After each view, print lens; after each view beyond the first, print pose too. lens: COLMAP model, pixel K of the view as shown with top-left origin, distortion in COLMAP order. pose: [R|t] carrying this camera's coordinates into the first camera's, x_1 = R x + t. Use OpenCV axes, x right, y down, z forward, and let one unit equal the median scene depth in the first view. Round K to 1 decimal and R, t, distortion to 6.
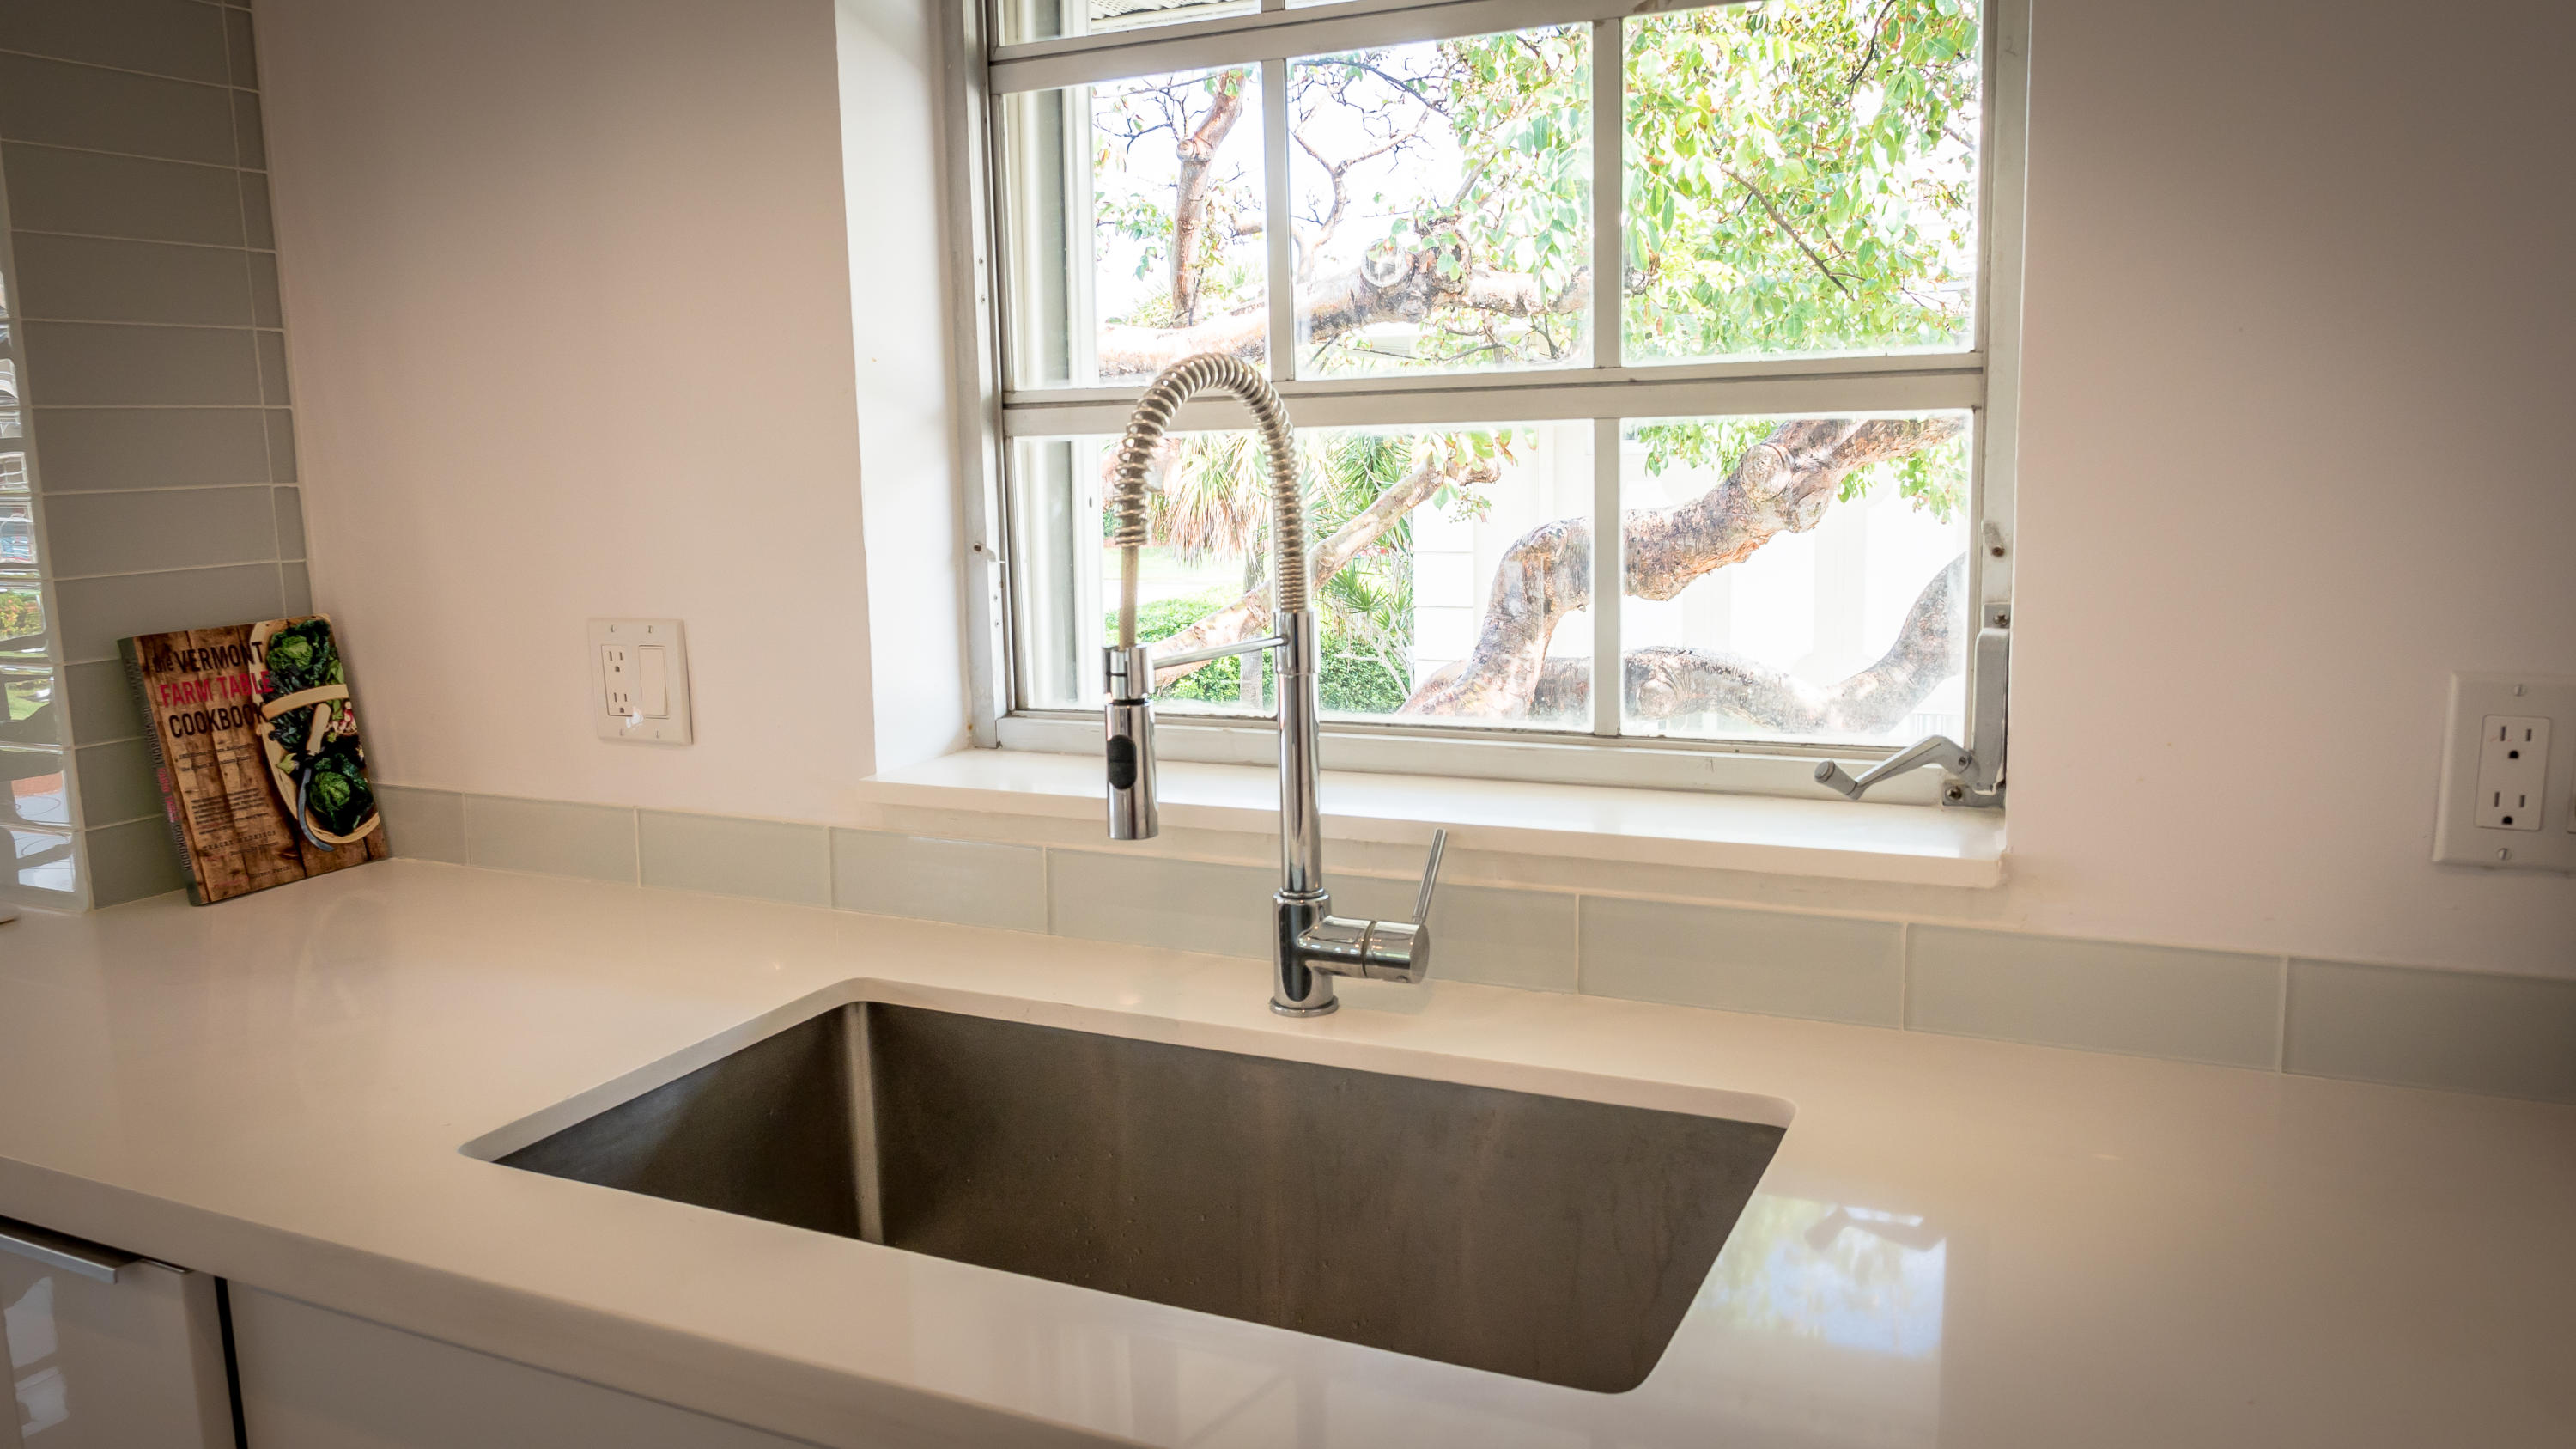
lens RADIAL K [[1853.8, 0, 1289.9], [0, 1853.8, 714.9], [0, 0, 1]] dist [-0.000440, -0.009925]
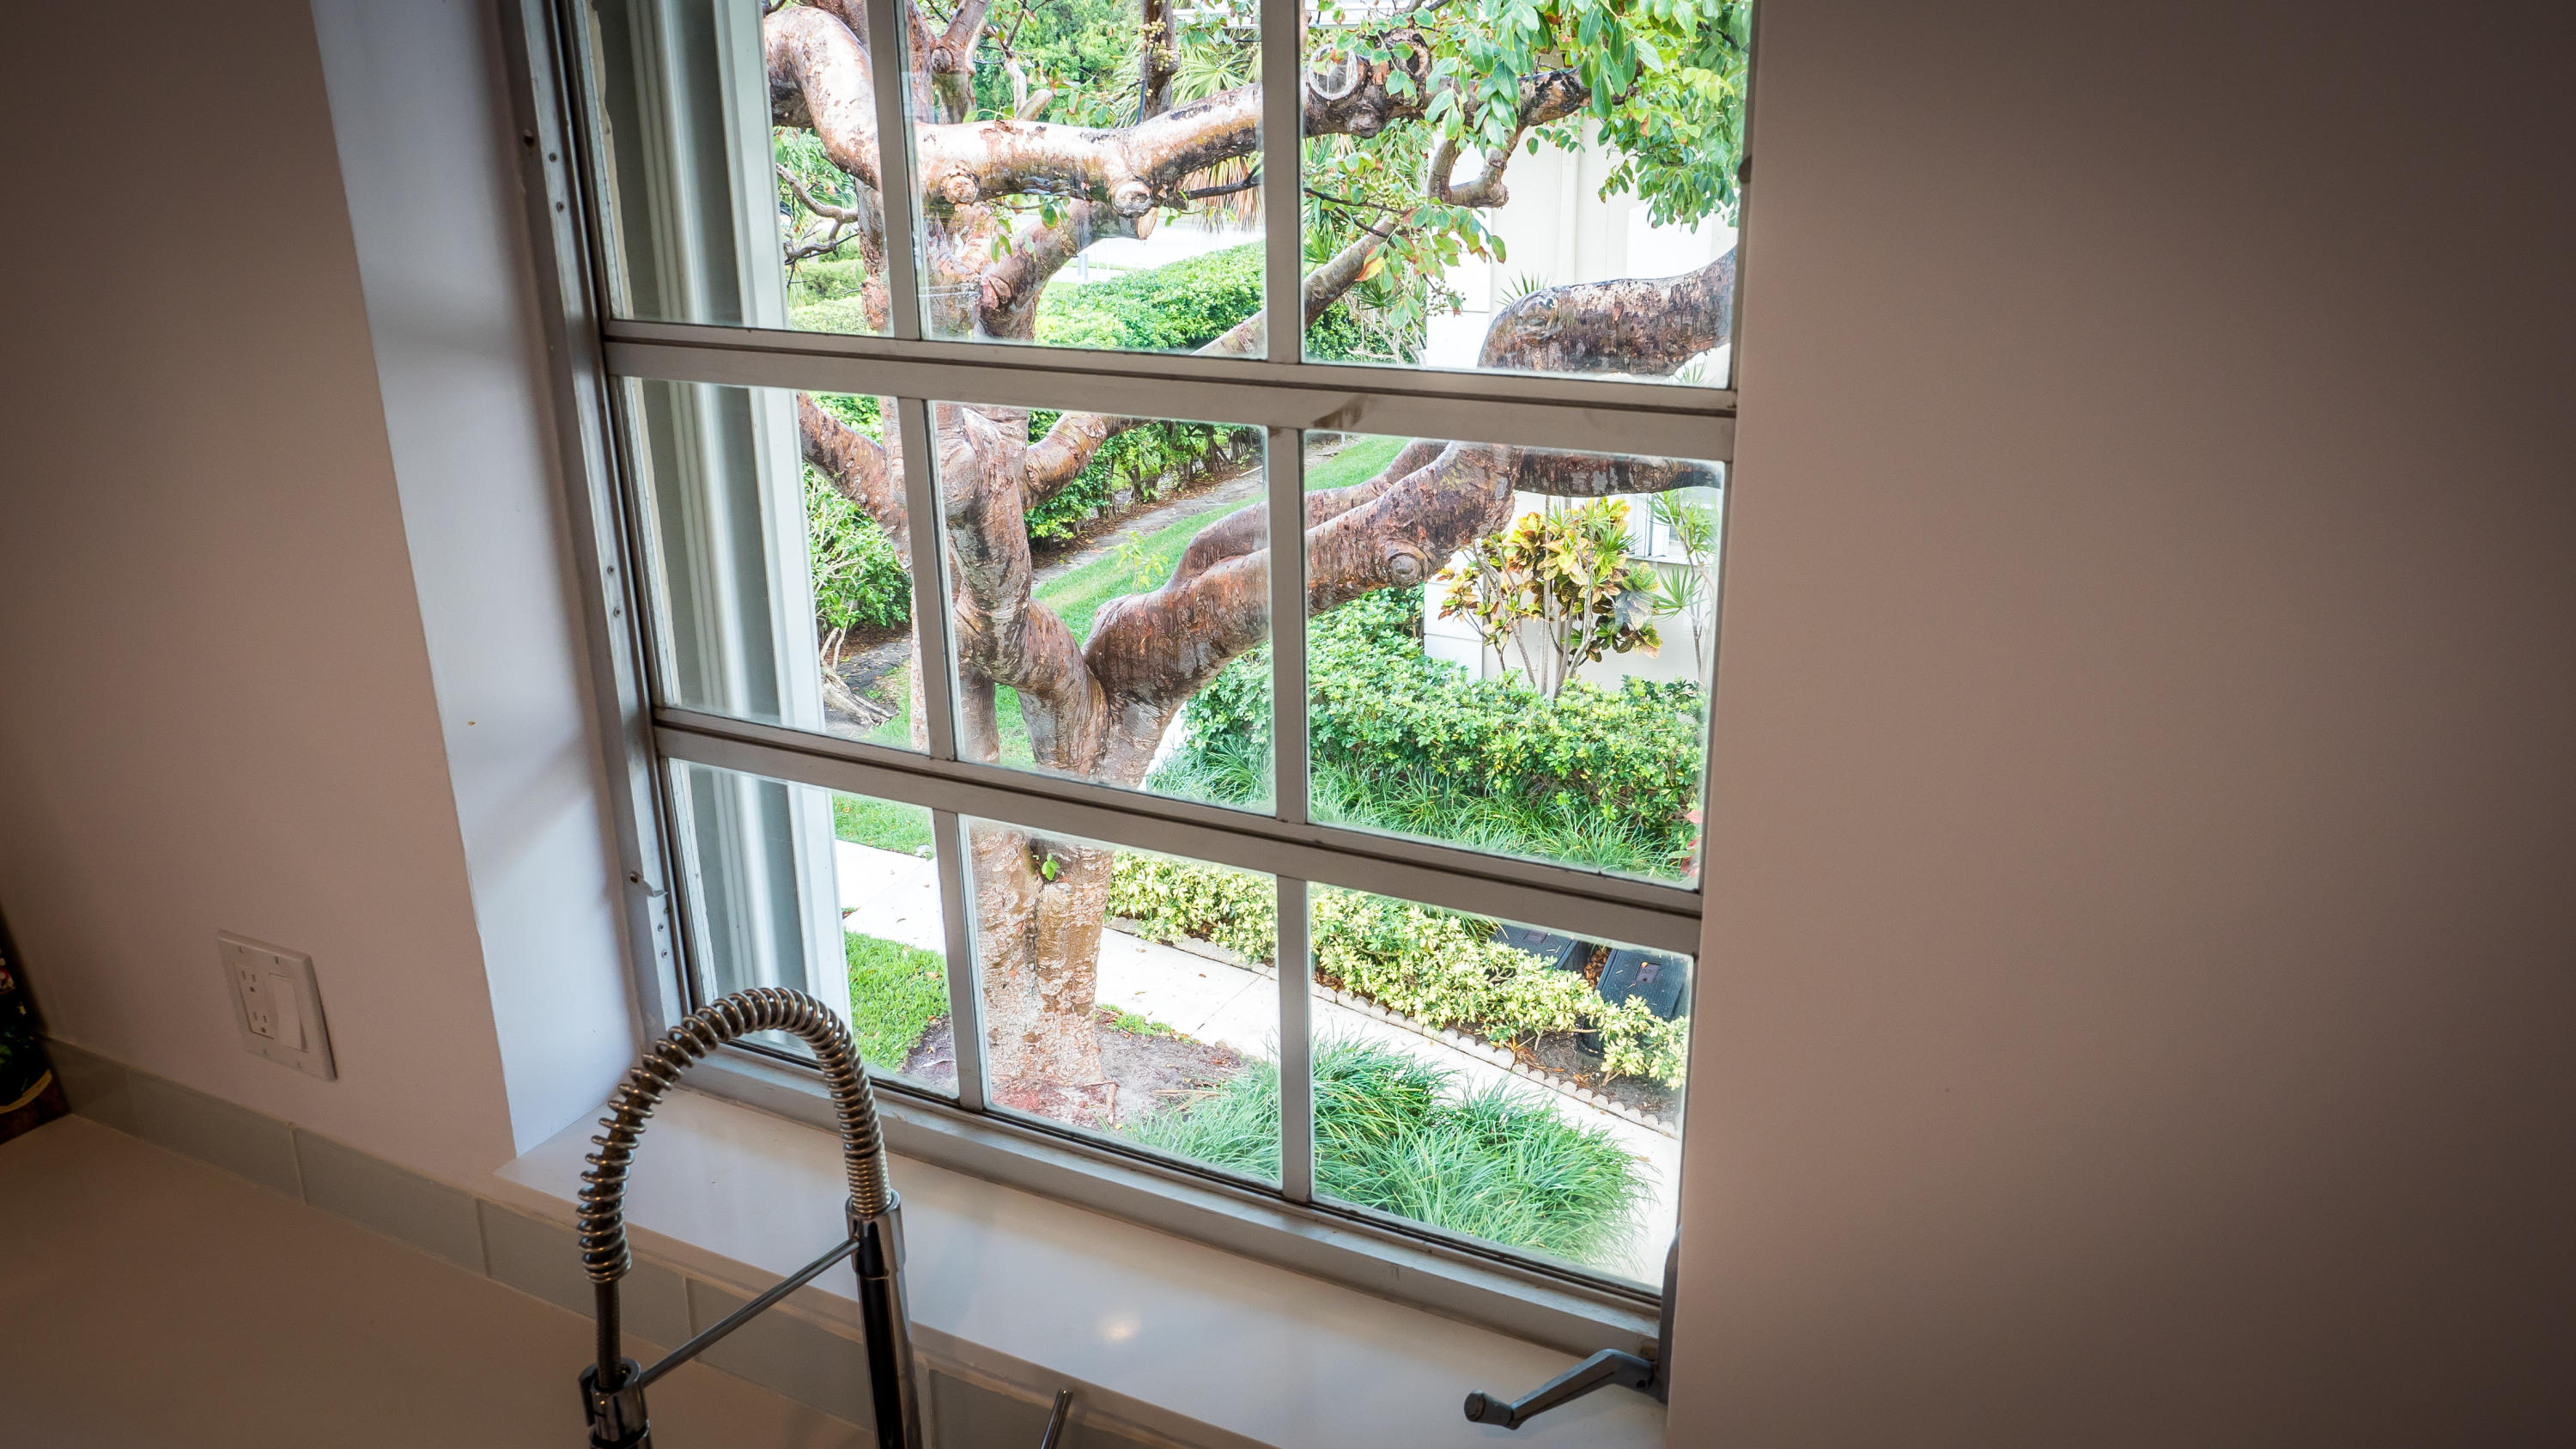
lens RADIAL K [[1853.8, 0, 1284.7], [0, 1853.8, 730.2], [0, 0, 1]] dist [-0.000440, -0.009925]
pose [[0.999629, 0.017795, -0.020629, 0.156615], [-0.013305, 0.979641, 0.200315, -0.335544], [0.023774, -0.199966, 0.979514, 0.151767]]
